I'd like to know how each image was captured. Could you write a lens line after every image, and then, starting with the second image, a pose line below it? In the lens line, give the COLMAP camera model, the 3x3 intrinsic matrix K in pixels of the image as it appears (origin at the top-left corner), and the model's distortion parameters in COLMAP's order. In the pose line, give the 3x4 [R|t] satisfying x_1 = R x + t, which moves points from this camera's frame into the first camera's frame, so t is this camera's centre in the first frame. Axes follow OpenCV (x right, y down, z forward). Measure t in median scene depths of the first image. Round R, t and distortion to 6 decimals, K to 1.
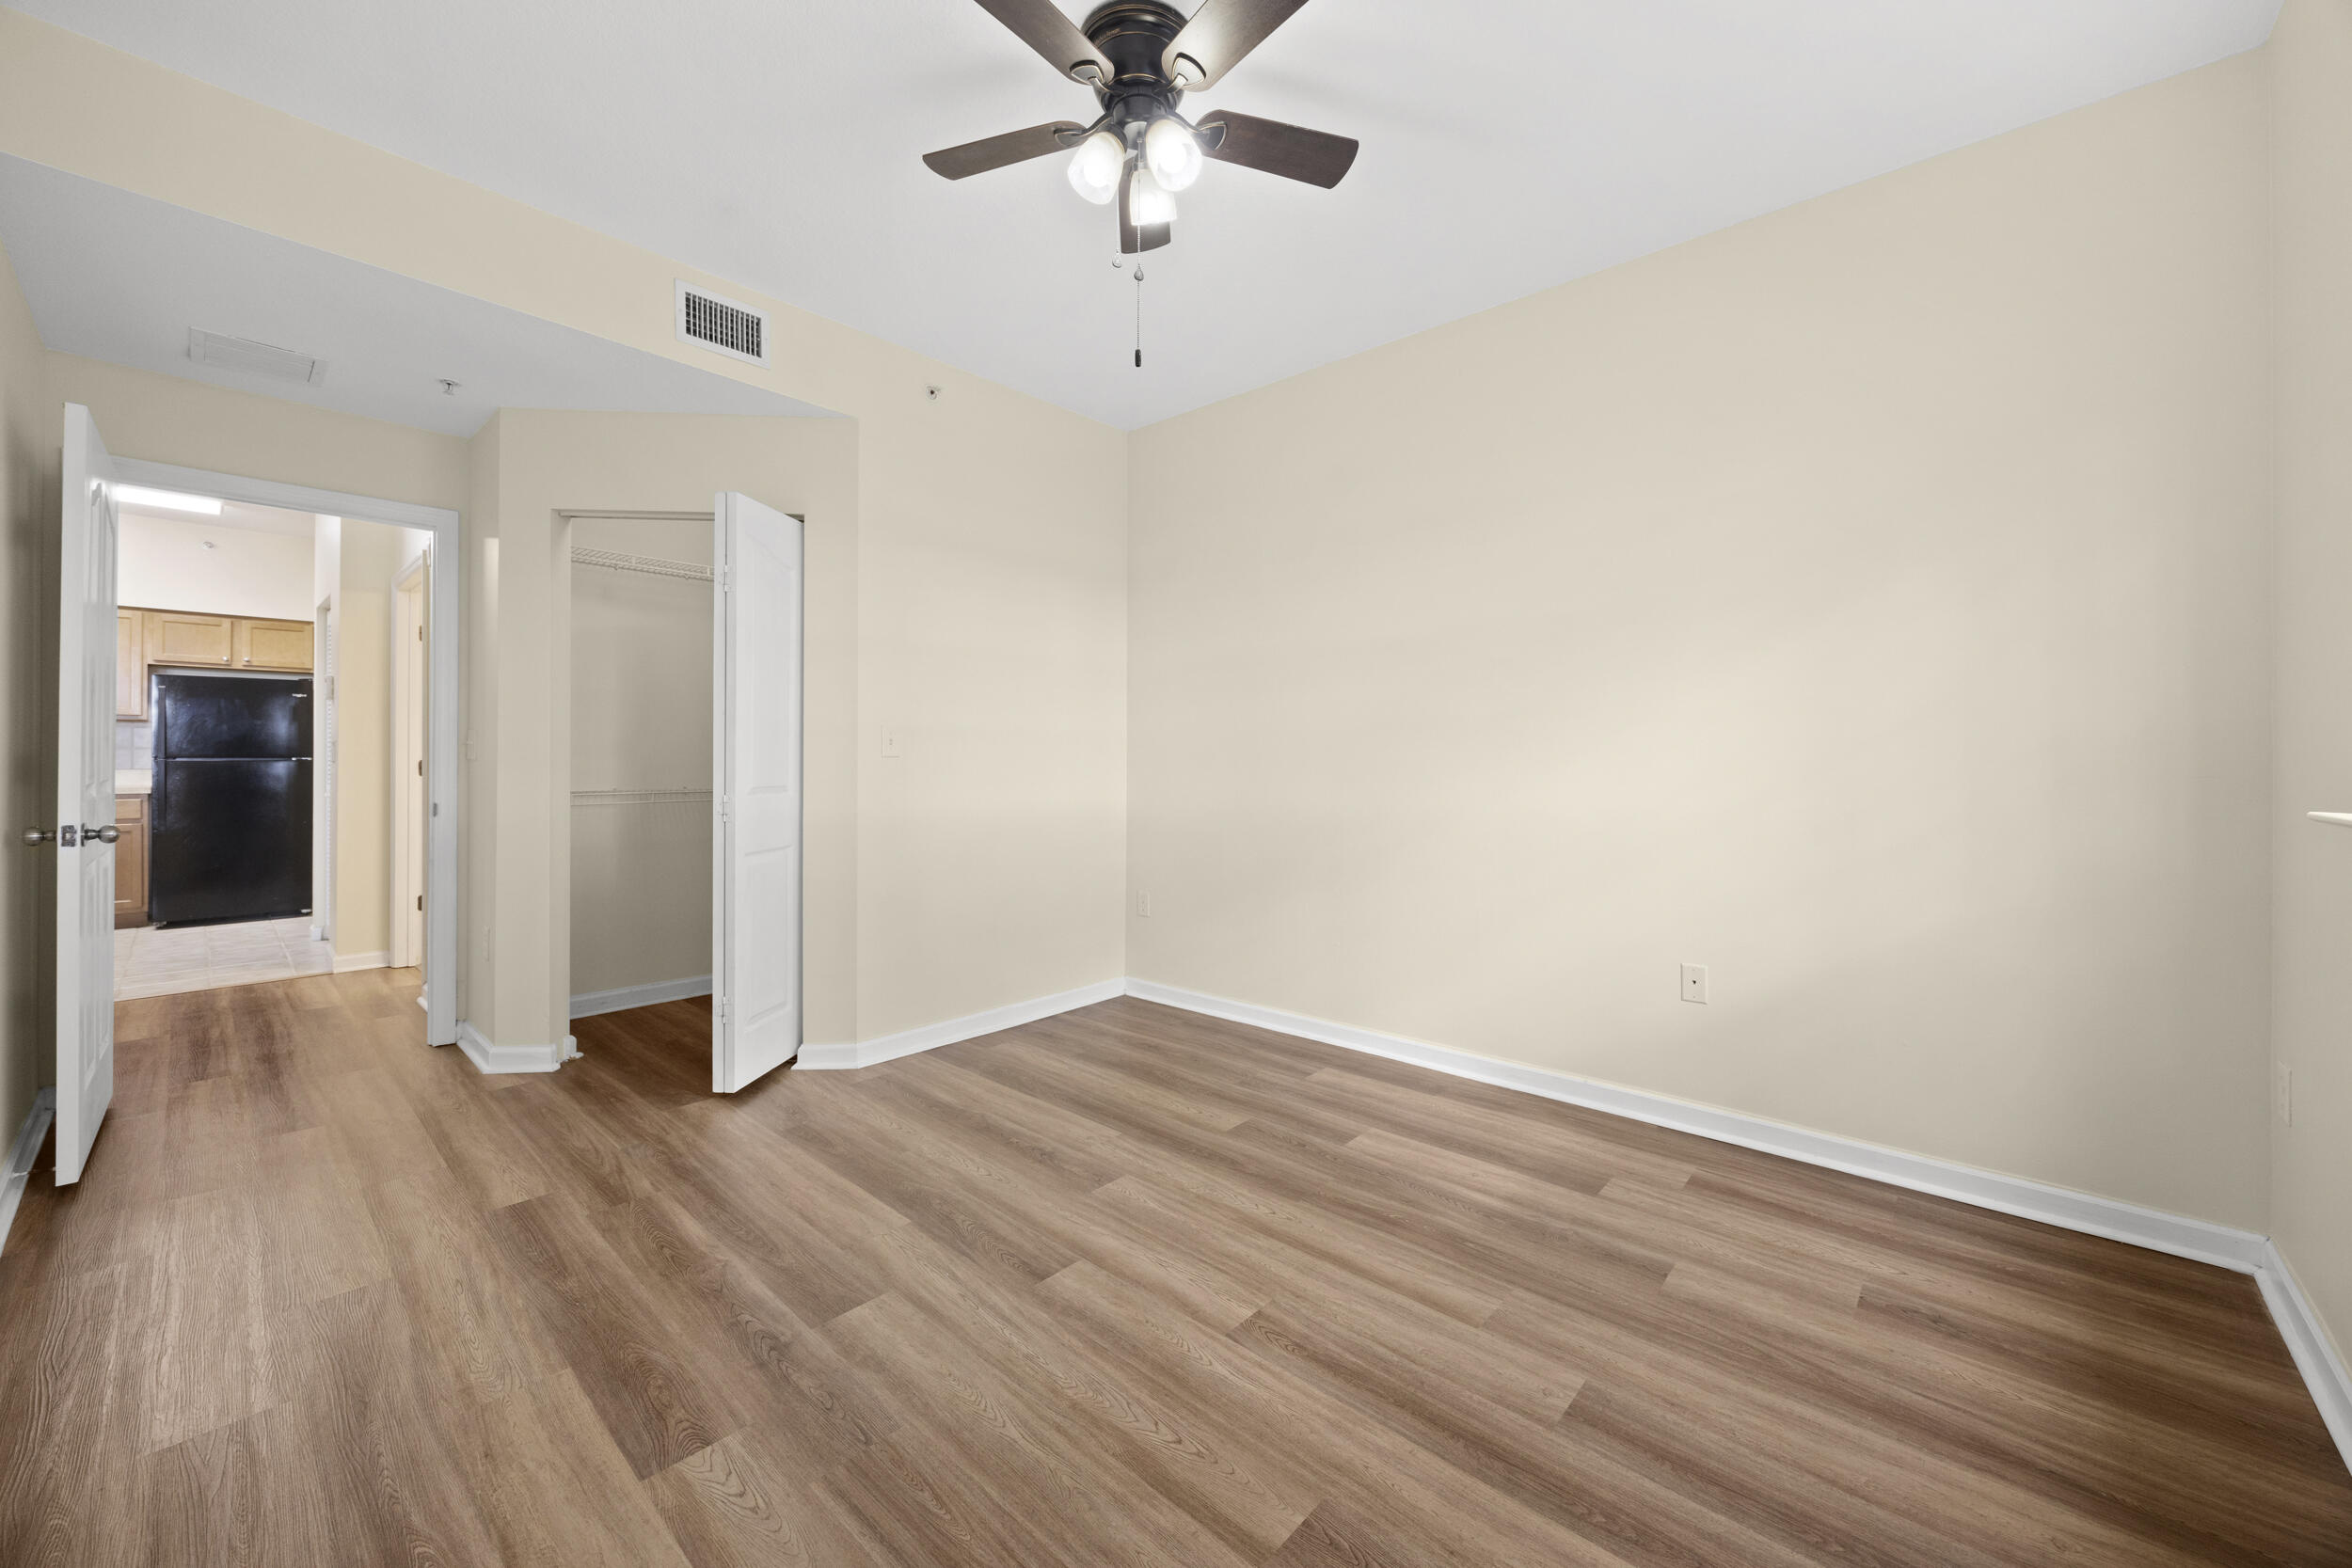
lens RADIAL K [[893.8, 0, 1179.8], [0, 893.8, 745.1], [0, 0, 1]] dist [-0.007672, 0.001766]
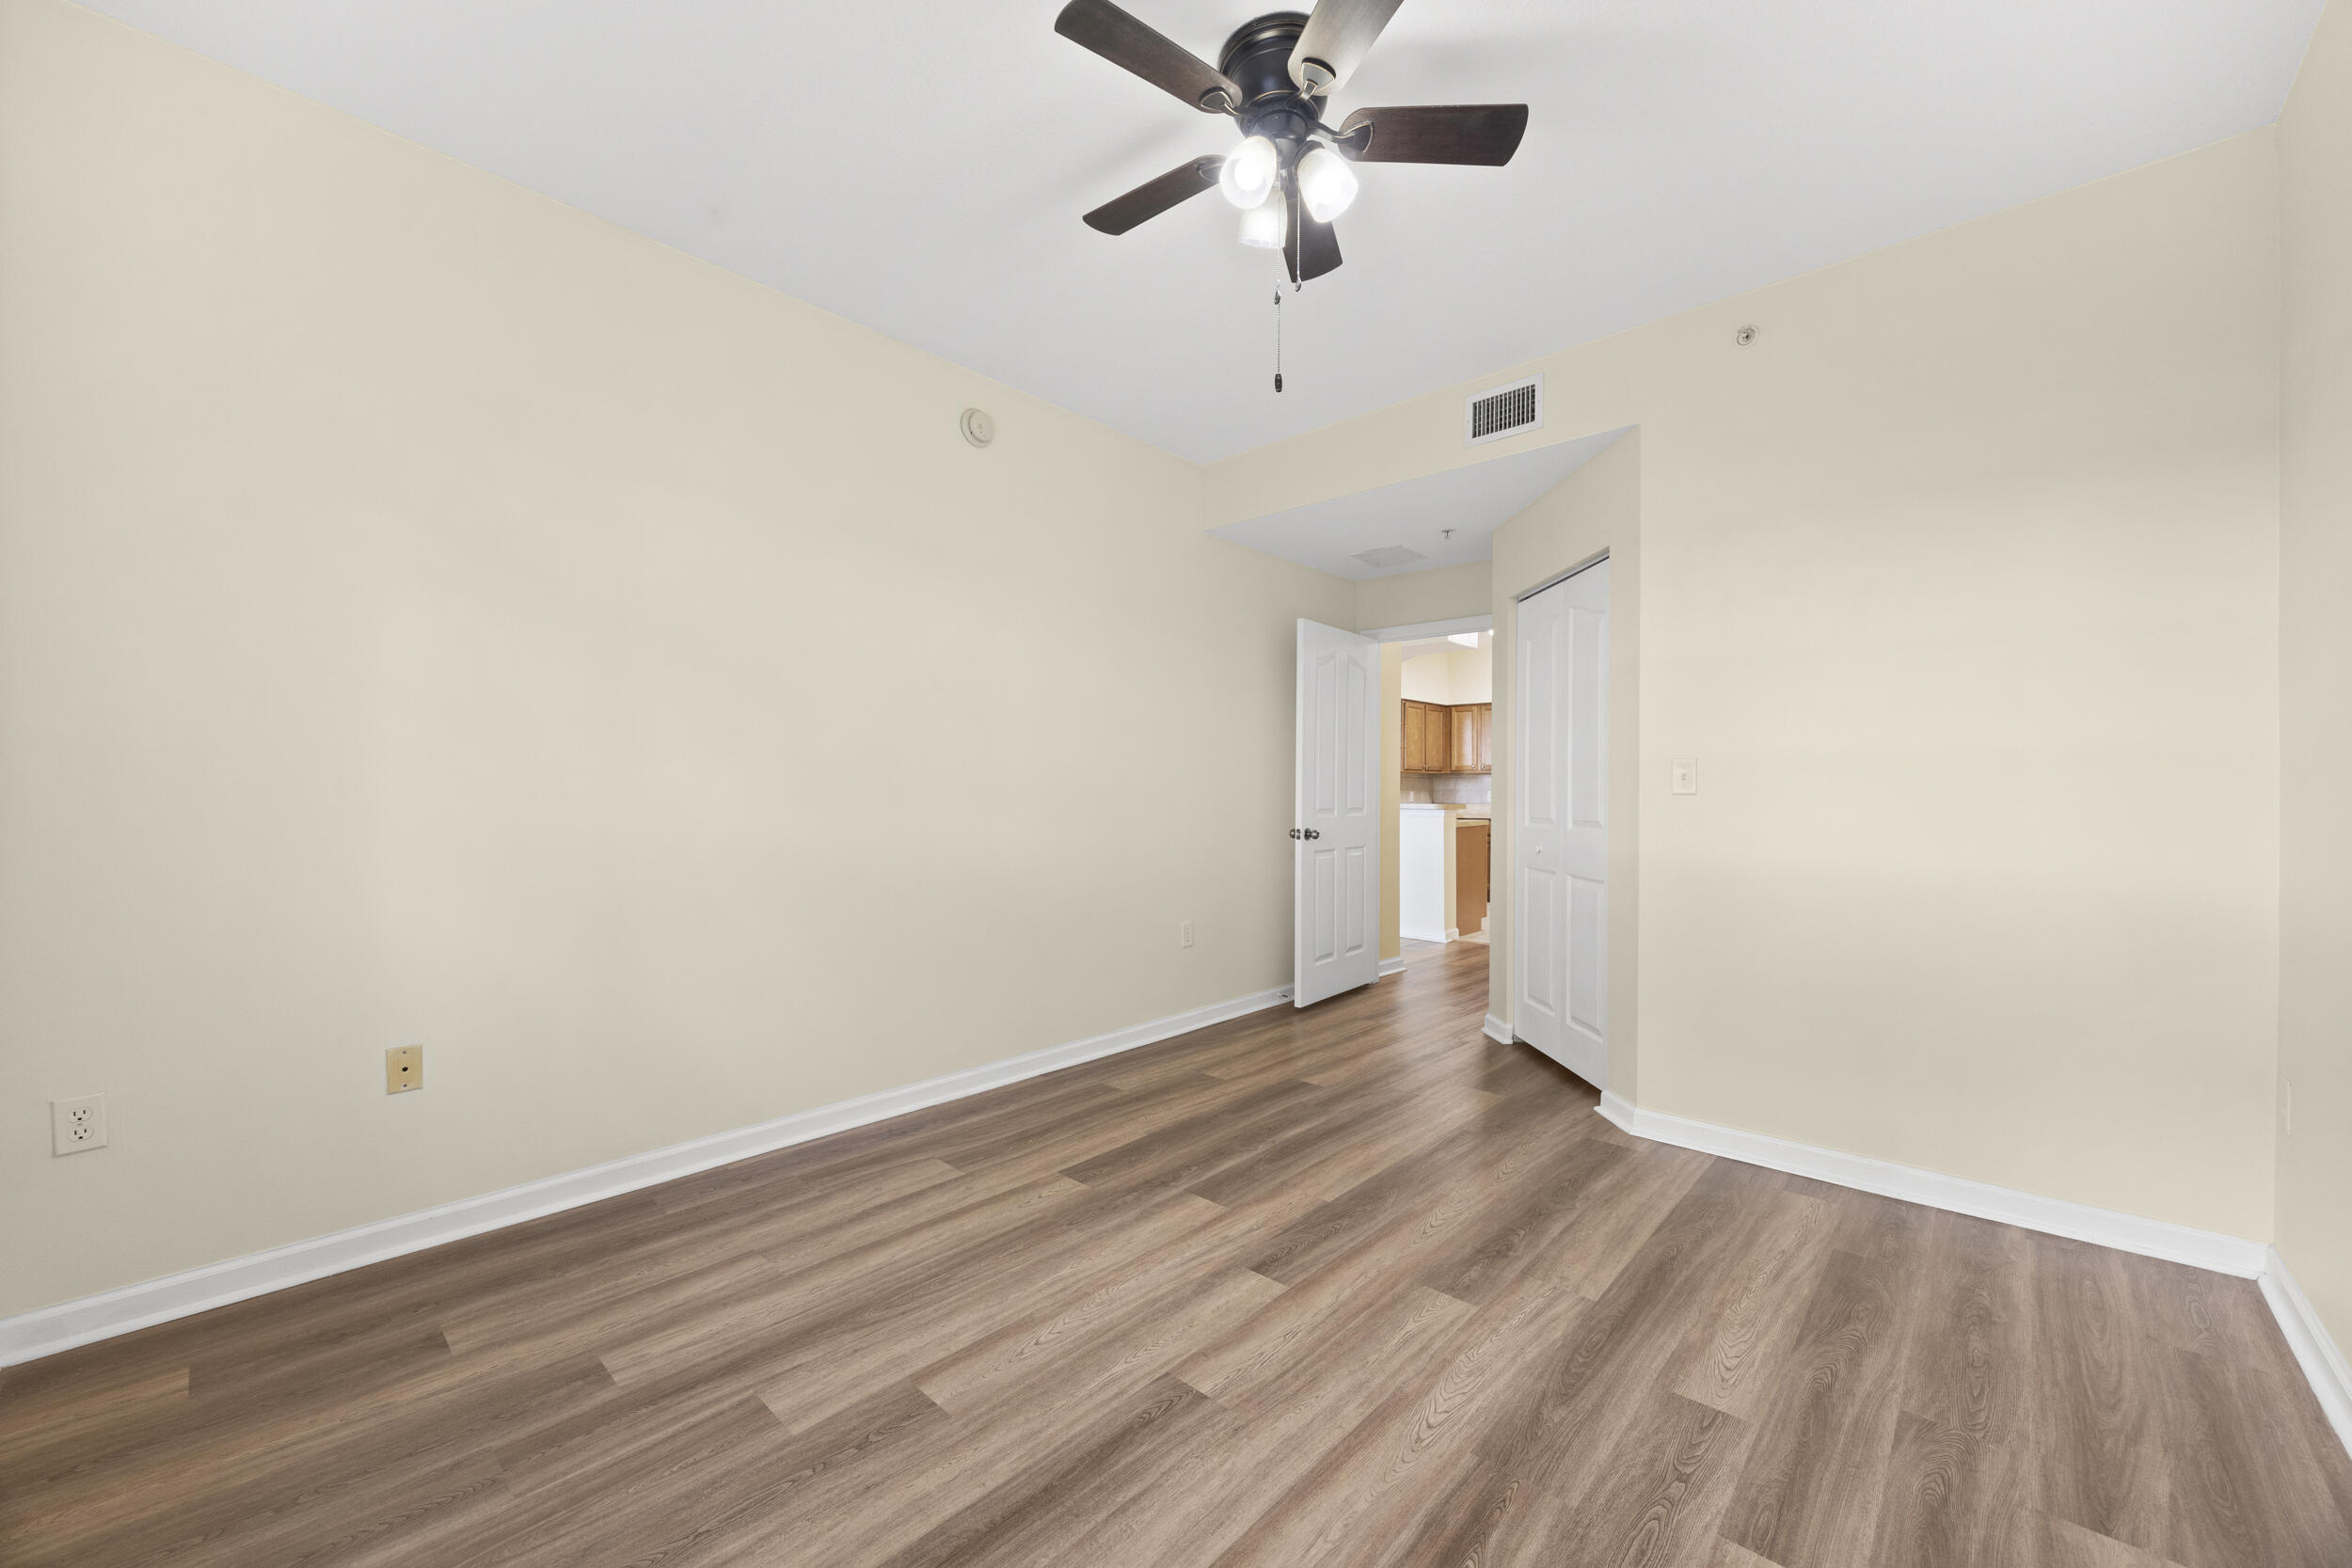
lens RADIAL K [[893.8, 0, 1186.9], [0, 893.8, 792.8], [0, 0, 1]] dist [-0.007672, 0.001766]
pose [[-0.002368, -0.002571, -0.999994, 0.940367], [0.011891, 0.999926, -0.002599, 0.012338], [0.999926, -0.011898, -0.002337, 0.920420]]
